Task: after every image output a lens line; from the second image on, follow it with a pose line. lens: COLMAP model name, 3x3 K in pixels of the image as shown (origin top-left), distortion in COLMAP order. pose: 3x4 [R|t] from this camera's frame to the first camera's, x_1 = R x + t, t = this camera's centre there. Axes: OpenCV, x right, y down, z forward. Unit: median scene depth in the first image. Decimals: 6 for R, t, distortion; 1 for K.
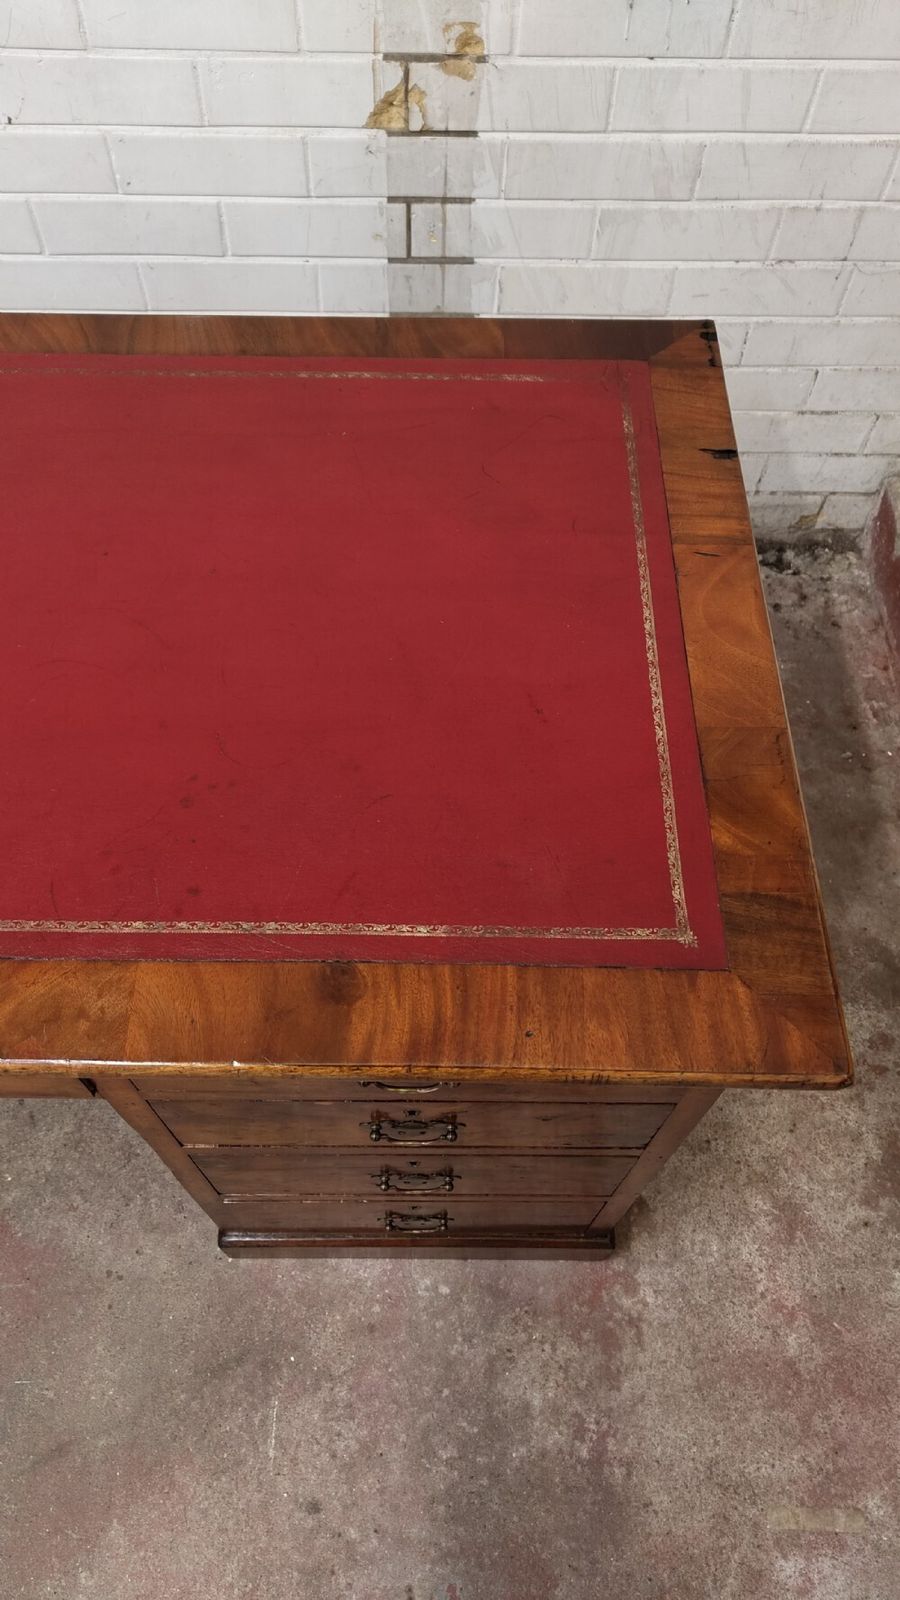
lens RADIAL K [[1109.3, 0, 437.1], [0, 1109.3, 798.7], [0, 0, 1]] dist [0.013224, -0.004261]
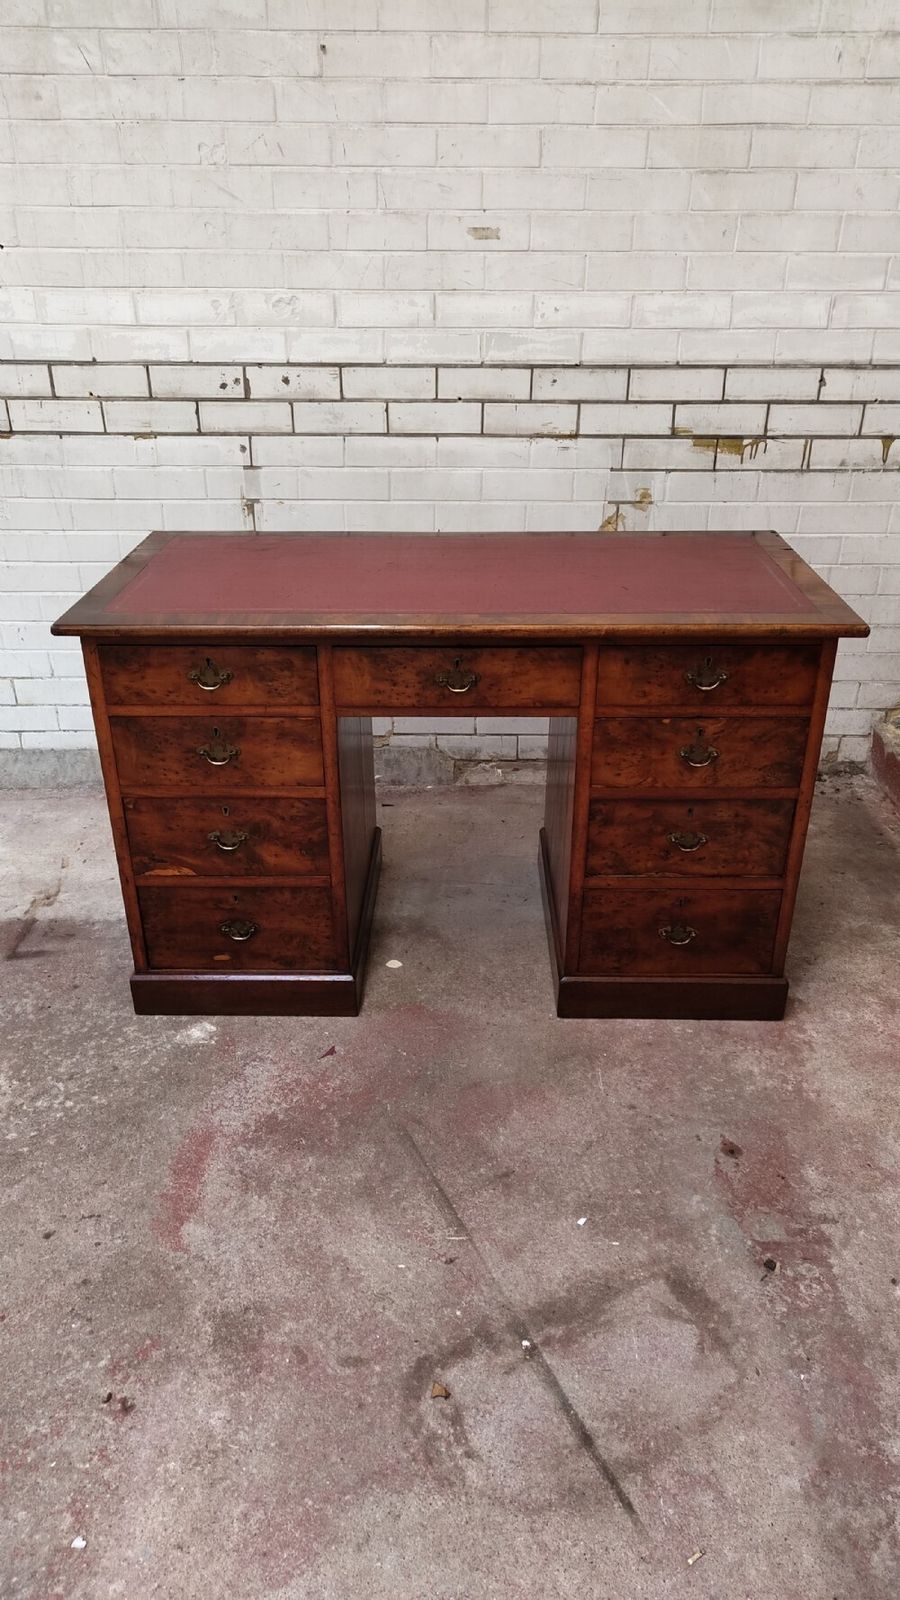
lens RADIAL K [[1109.3, 0, 447.6], [0, 1109.3, 816.3], [0, 0, 1]] dist [0.013224, -0.004261]
pose [[0.999799, -0.004752, -0.019470, -0.329309], [-0.006110, 0.852962, -0.521938, 1.060309], [0.019087, 0.521952, 0.852761, -0.610324]]
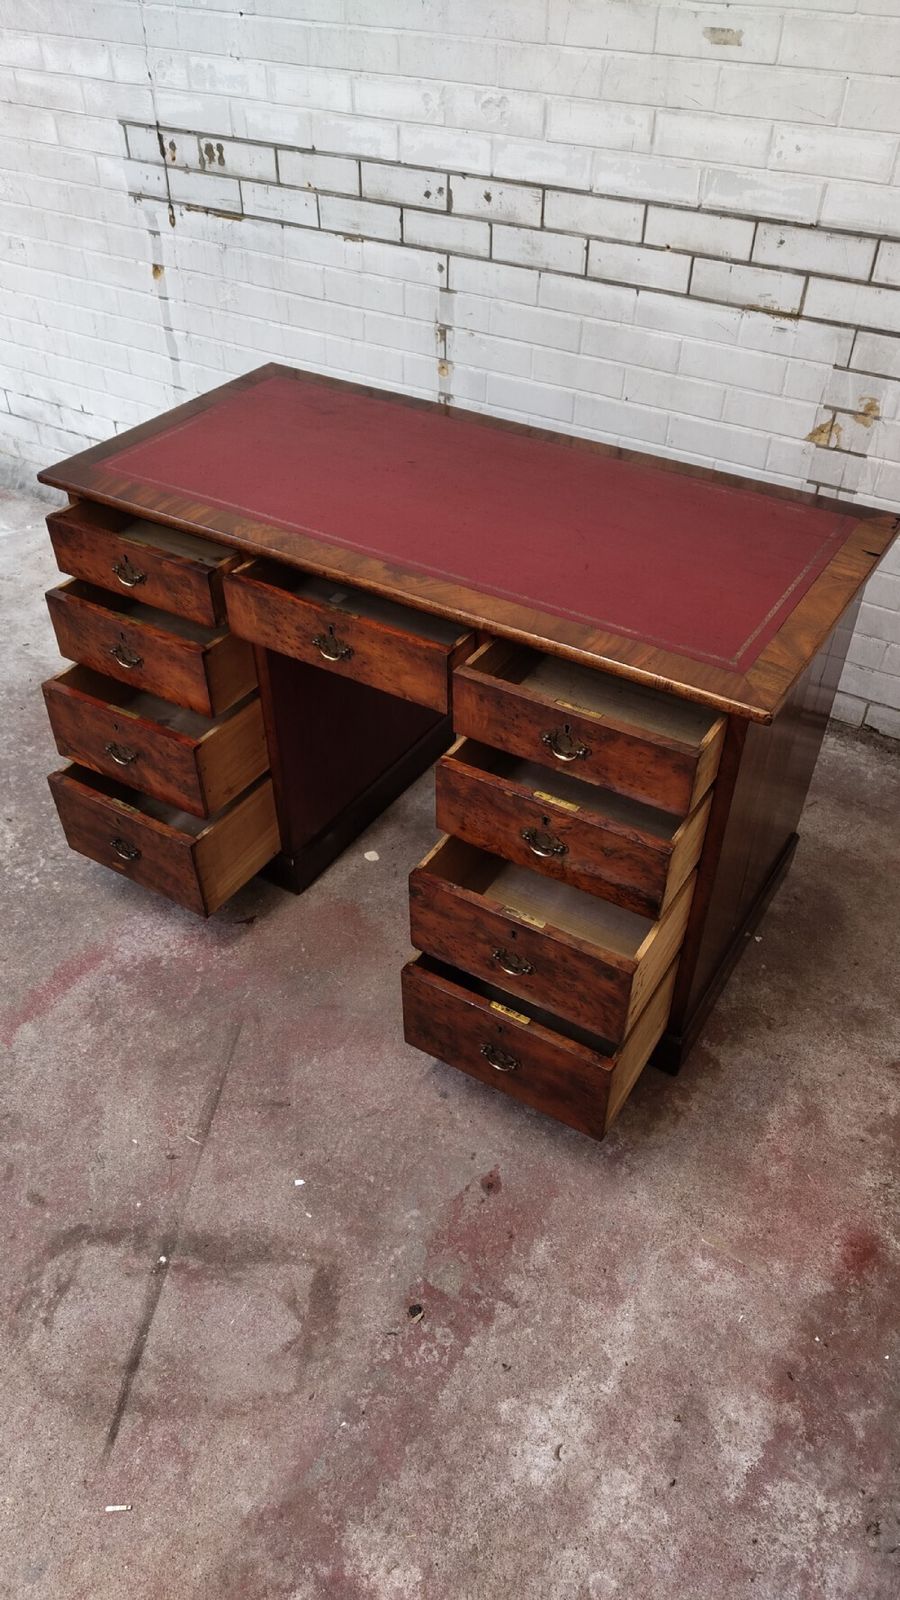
lens RADIAL K [[1109.3, 0, 450.0], [0, 1109.3, 806.6], [0, 0, 1]] dist [0.013224, -0.004261]
pose [[0.852148, 0.338689, -0.398915, 0.375449], [-0.447519, 0.866776, -0.220060, 0.582471], [0.271238, 0.366046, 0.890191, -0.559489]]
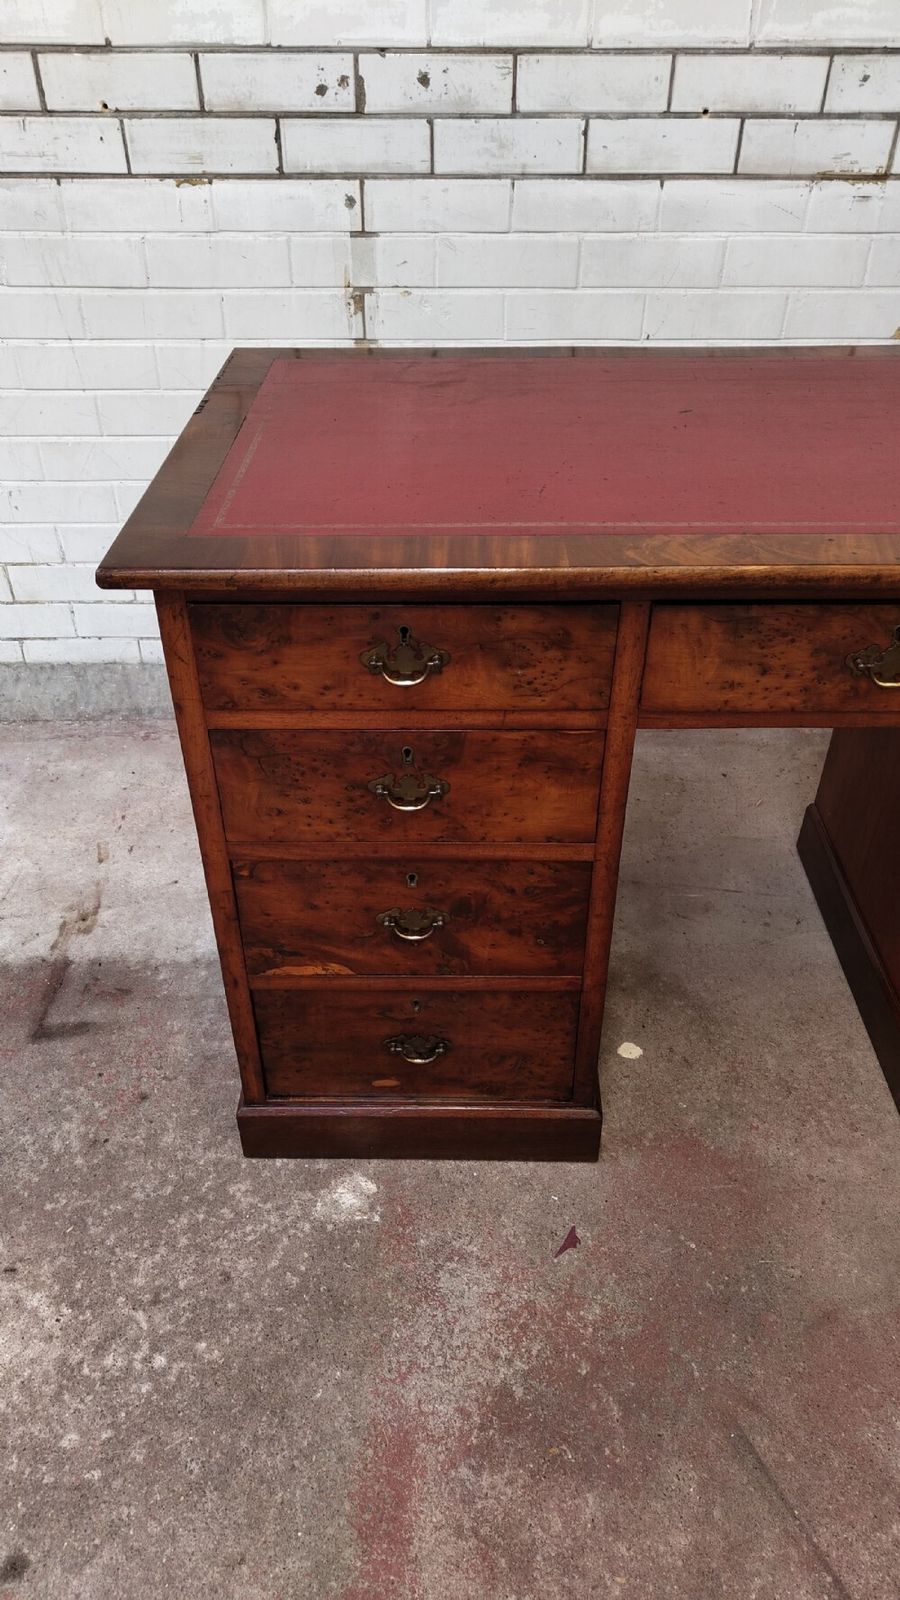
lens RADIAL K [[1109.3, 0, 446.4], [0, 1109.3, 802.2], [0, 0, 1]] dist [0.013224, -0.004261]
pose [[0.999828, -0.006593, -0.017334, -0.633496], [-0.000462, 0.925521, -0.378697, 0.509099], [0.018540, 0.378640, 0.925358, -0.118143]]
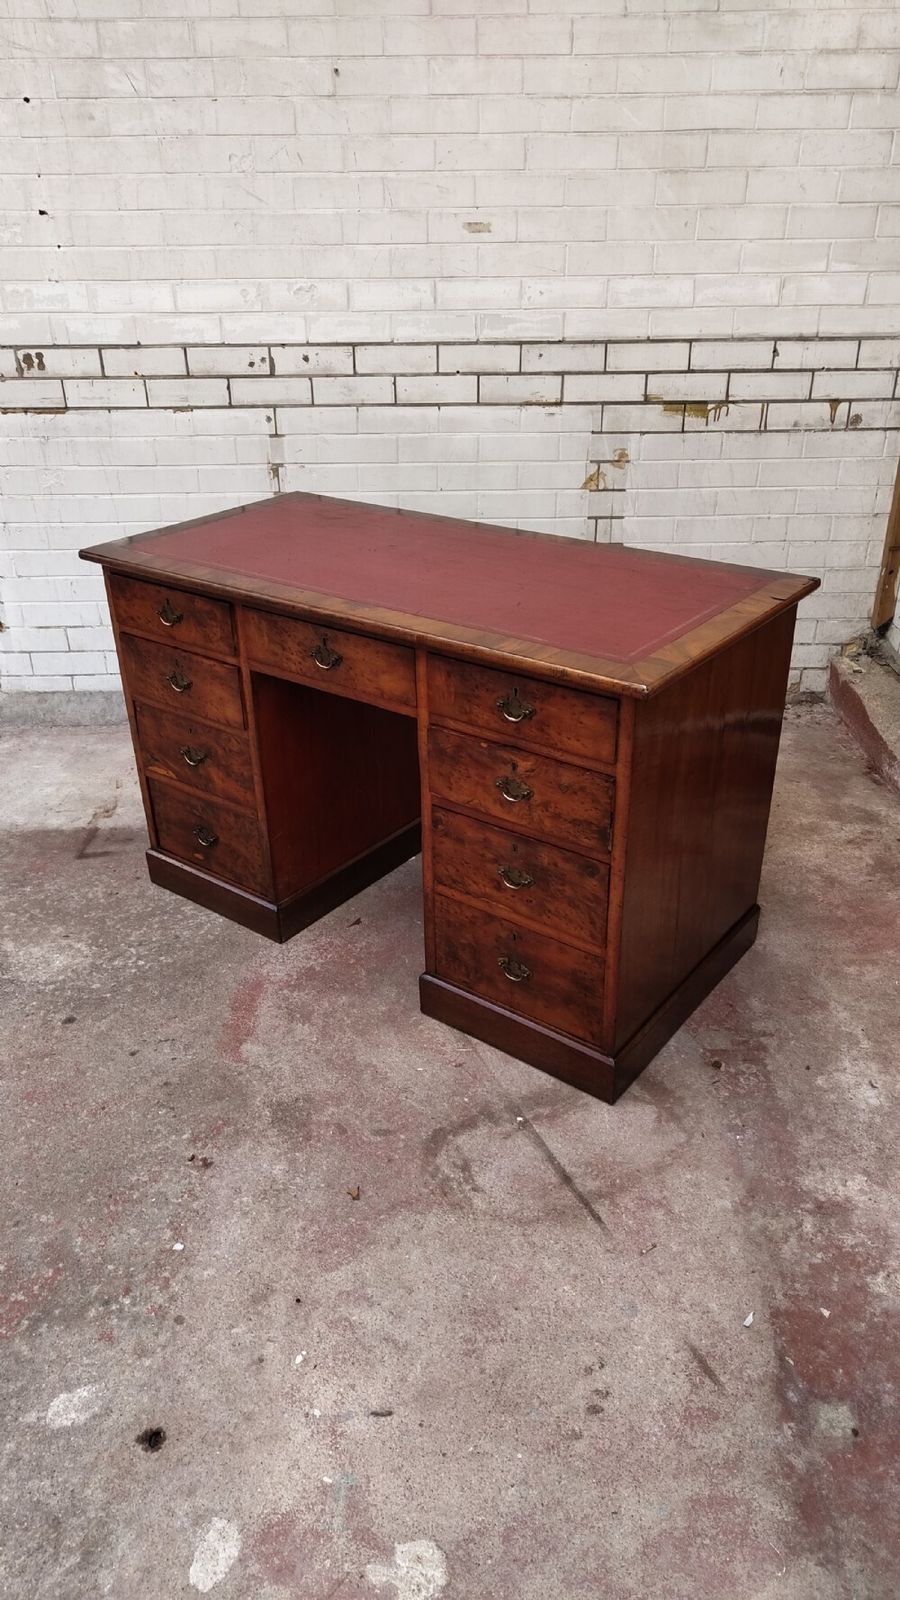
lens RADIAL K [[1109.3, 0, 447.9], [0, 1109.3, 808.9], [0, 0, 1]] dist [0.013224, -0.004261]
pose [[0.999527, -0.018330, -0.024684, -0.323528], [0.002988, 0.856967, -0.515363, 1.341048], [0.030600, 0.515045, 0.856617, -0.805397]]
